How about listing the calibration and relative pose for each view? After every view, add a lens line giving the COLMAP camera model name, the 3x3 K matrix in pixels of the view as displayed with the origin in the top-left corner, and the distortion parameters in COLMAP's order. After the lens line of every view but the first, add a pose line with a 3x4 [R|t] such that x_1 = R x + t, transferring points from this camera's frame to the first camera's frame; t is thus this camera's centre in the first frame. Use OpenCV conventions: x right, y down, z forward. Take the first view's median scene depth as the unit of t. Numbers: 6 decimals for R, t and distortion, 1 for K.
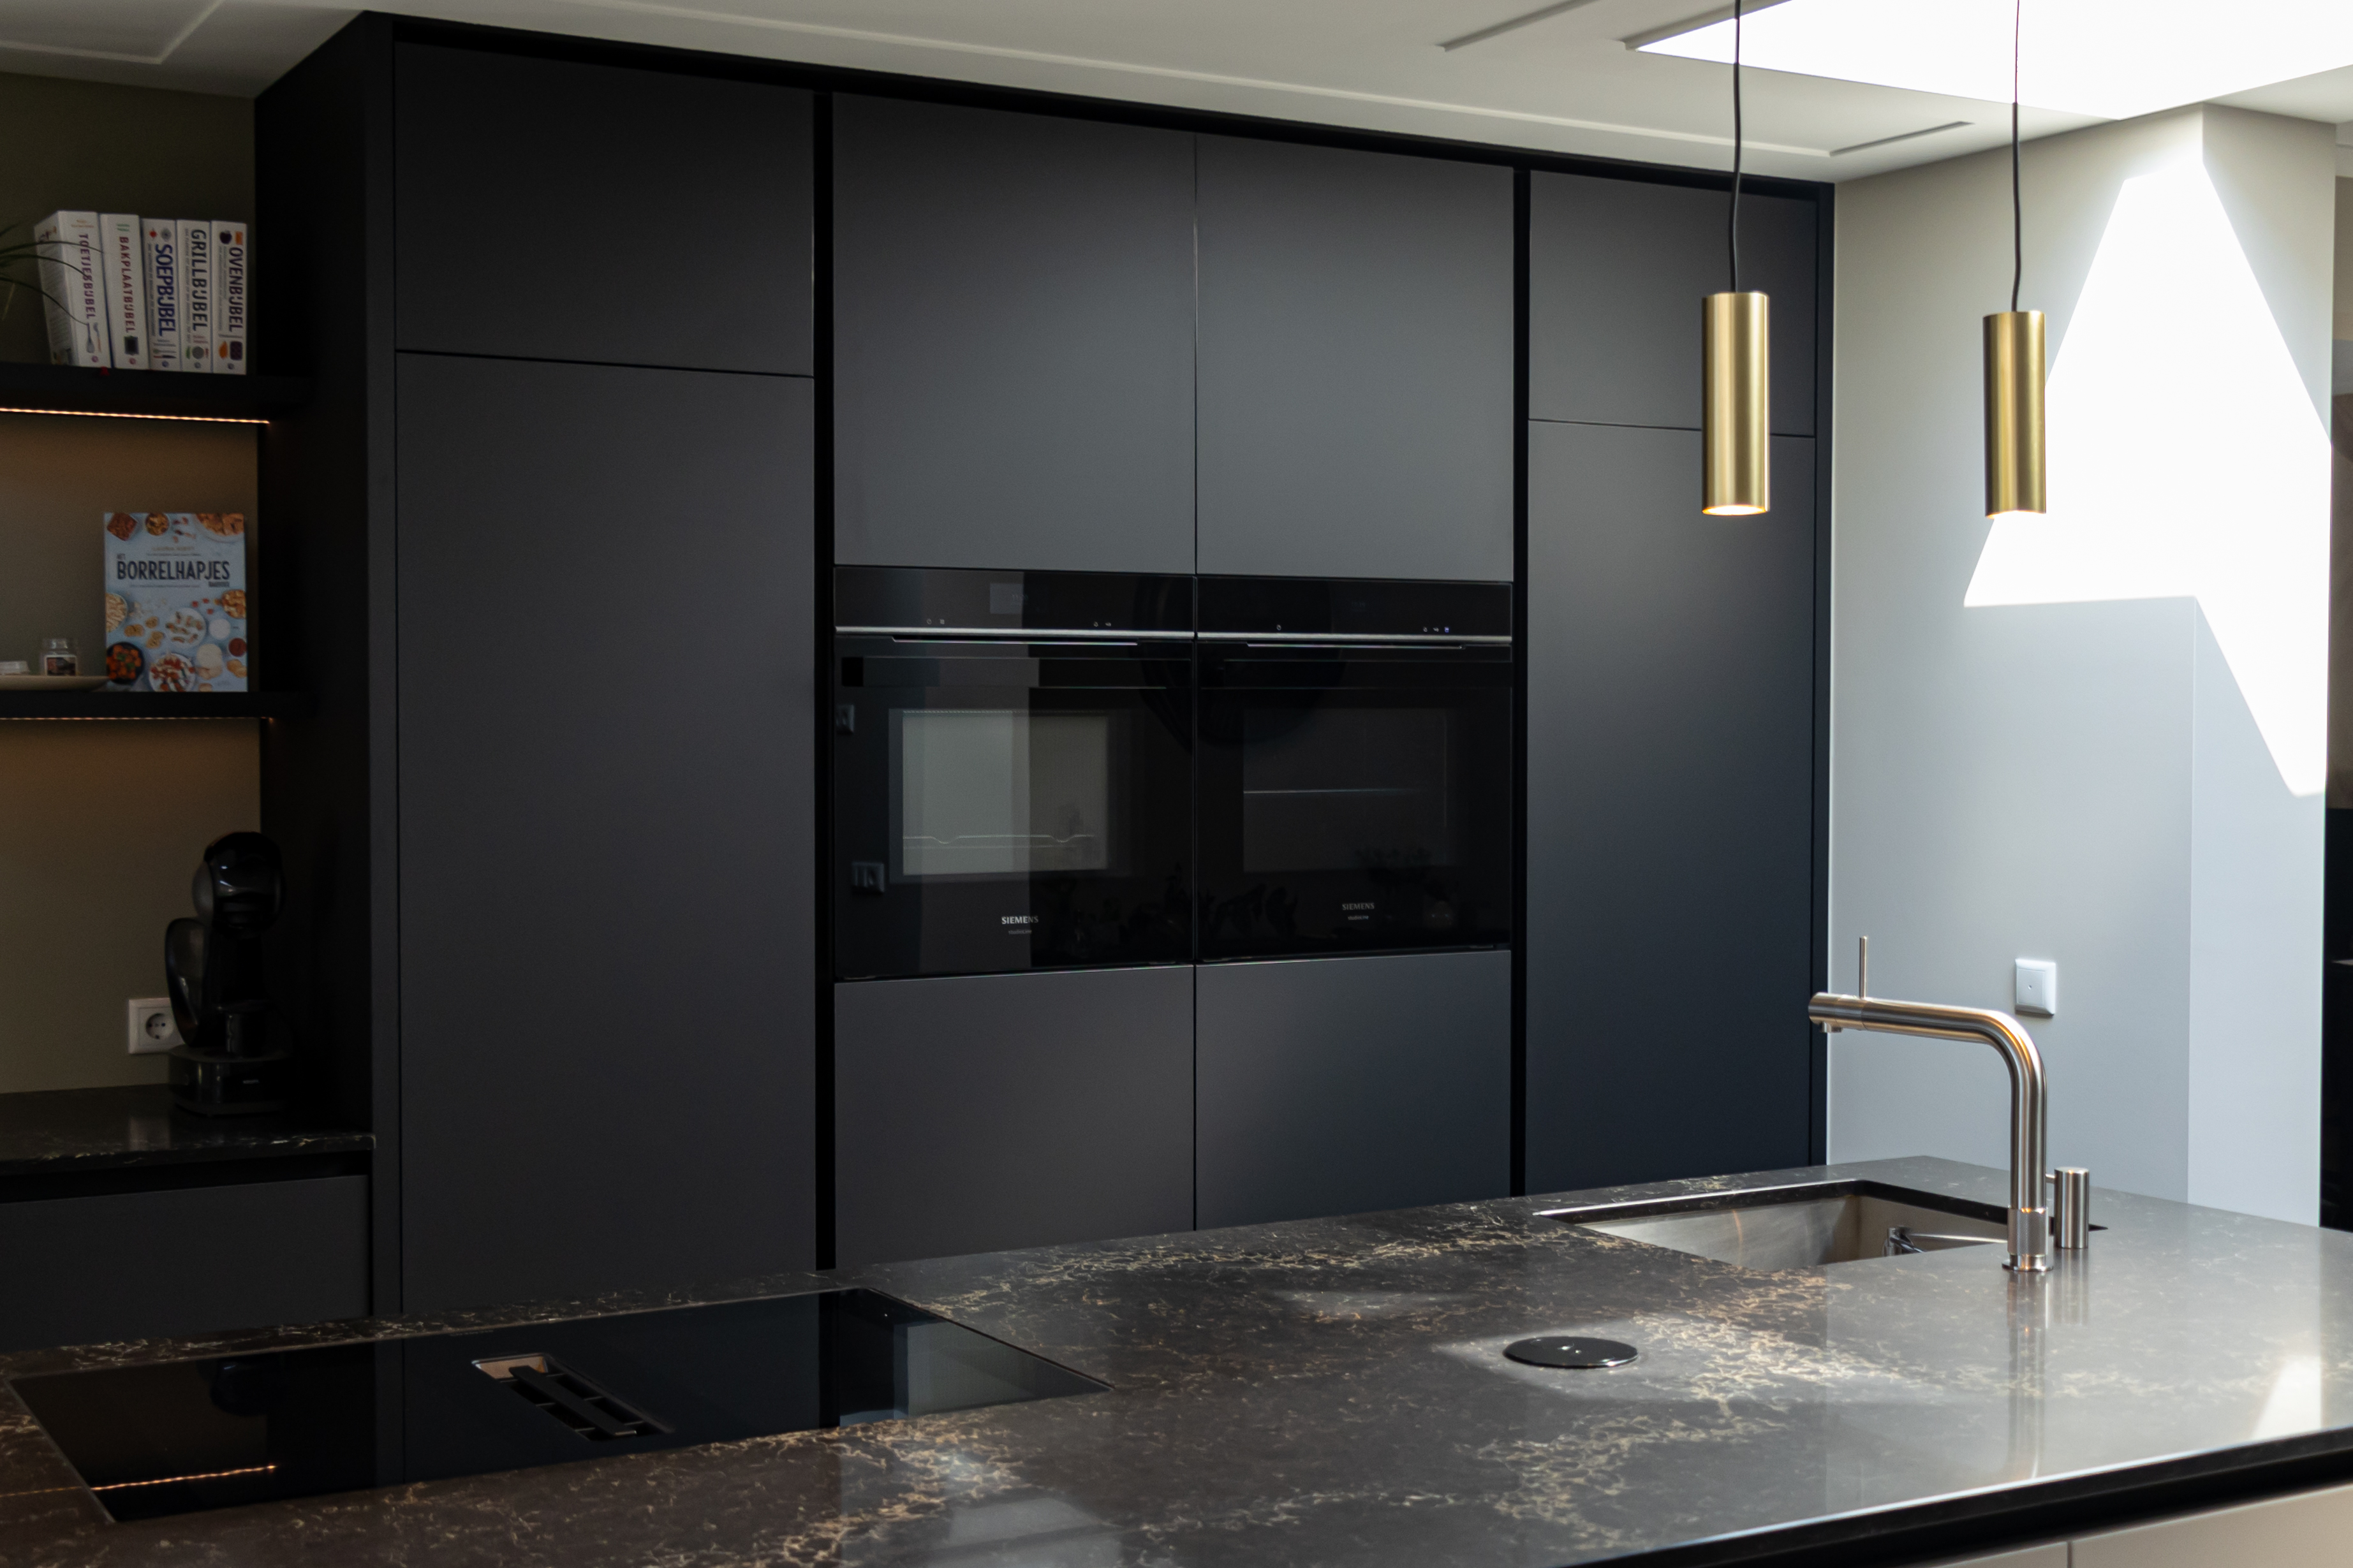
lens RADIAL K [[2865.4, 0, 1156.4], [0, 2865.4, 791.8], [0, 0, 1]] dist [0.001685, 0.031563]
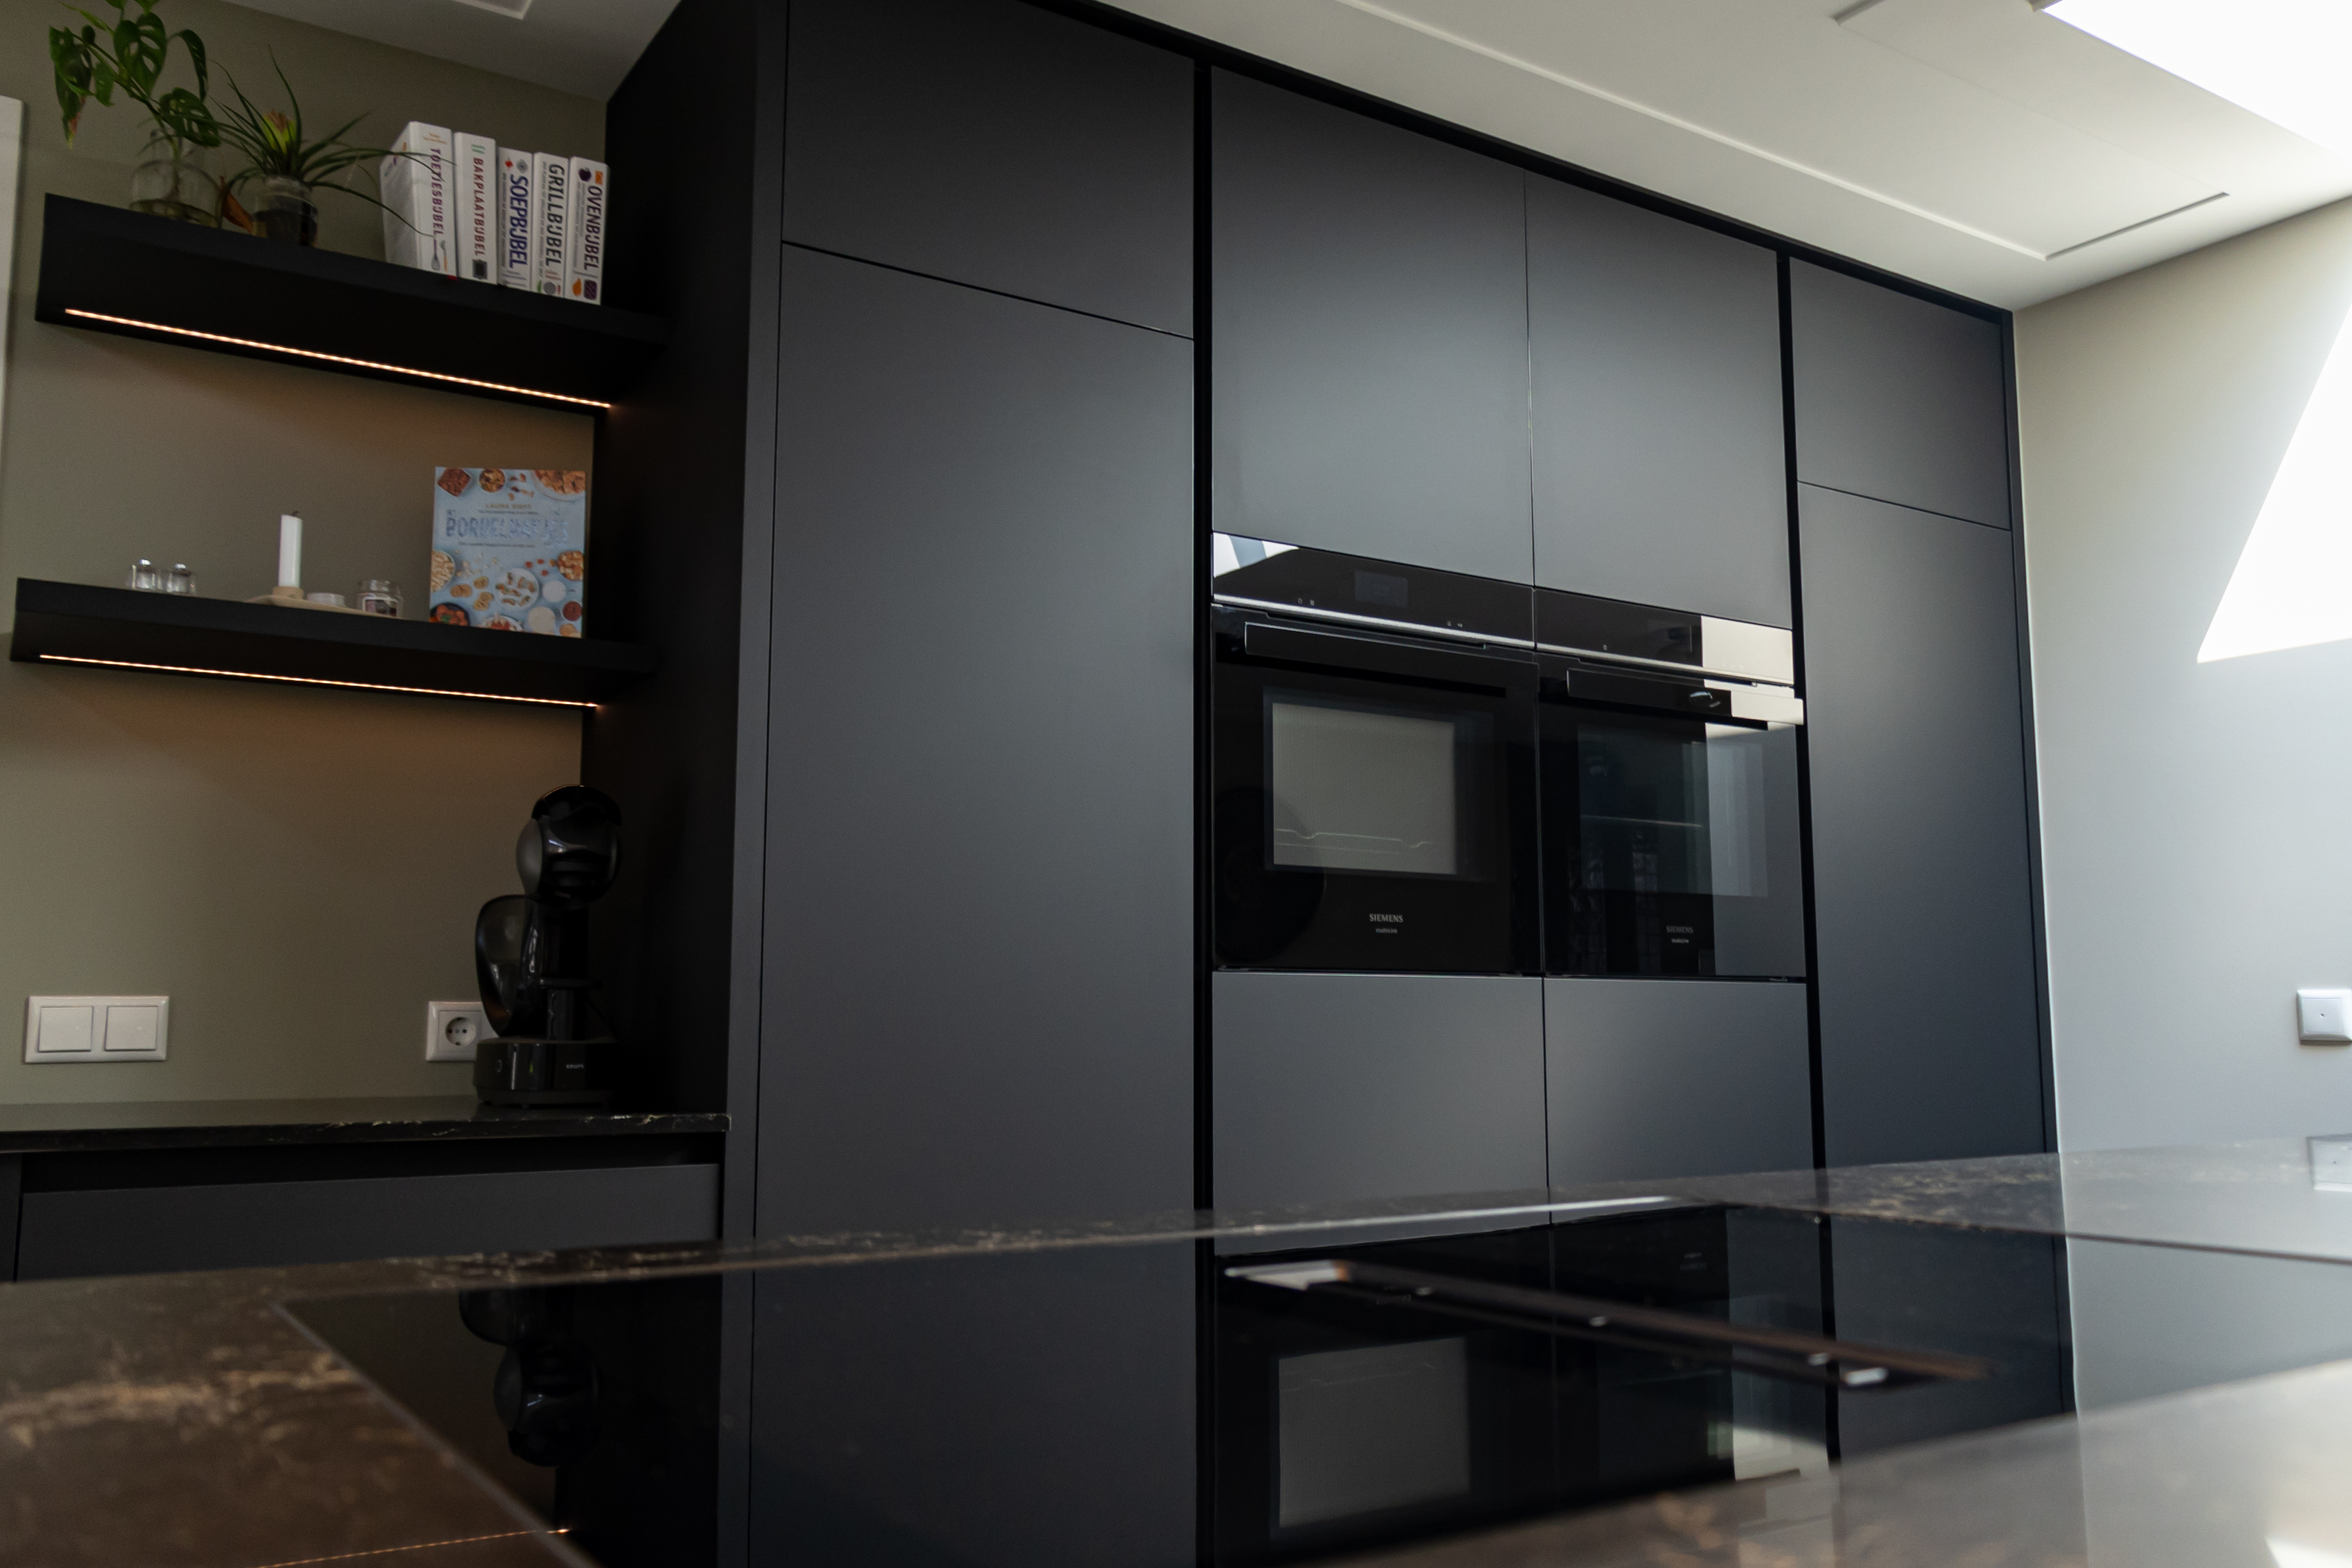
lens RADIAL K [[1853.5, 0, 1164.5], [0, 1853.5, 797.4], [0, 0, 1]] dist [0.001089, 0.001077]
pose [[0.998430, 0.007084, 0.055568, -0.161619], [0.001172, 0.989112, -0.147161, 0.099168], [-0.056005, 0.146995, 0.987550, 0.403174]]
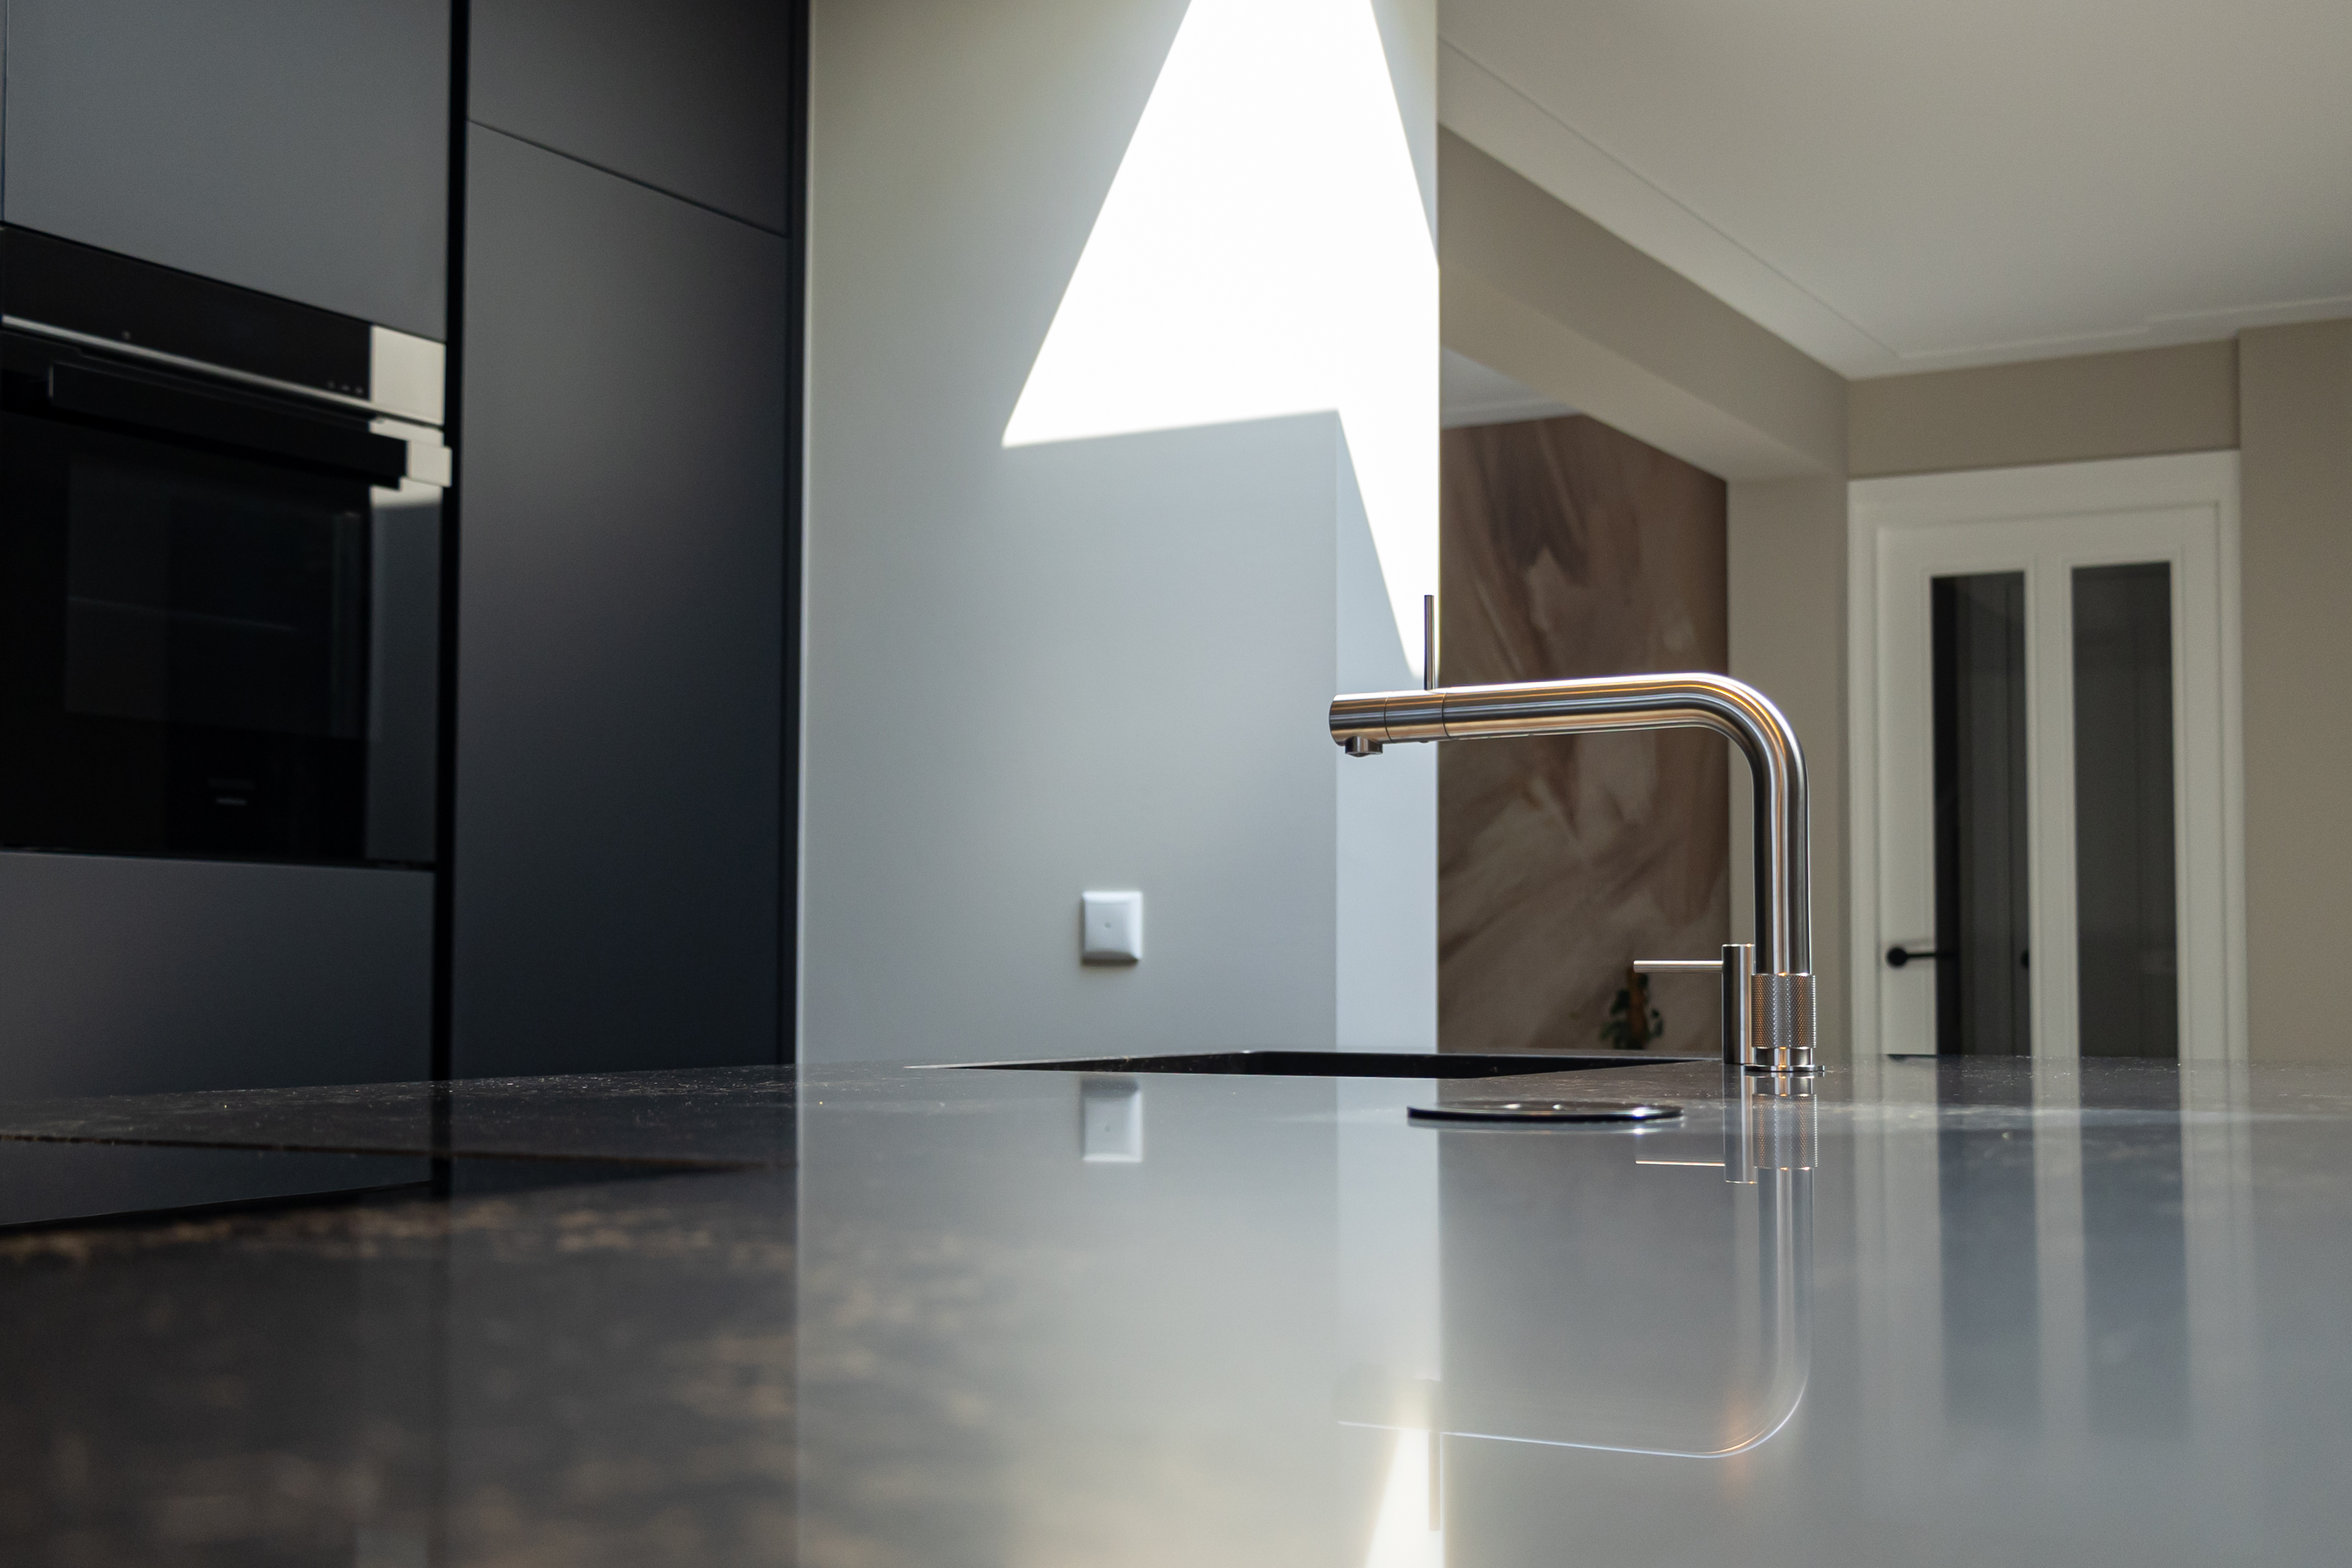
lens RADIAL K [[2864.4, 0, 1155.9], [0, 2864.4, 791.8], [0, 0, 1]] dist [0.001685, 0.031563]
pose [[0.852253, 0.035992, 0.521890, -0.100031], [0.010777, 0.996211, -0.086302, 0.111193], [-0.523018, 0.079175, 0.848636, 0.374109]]
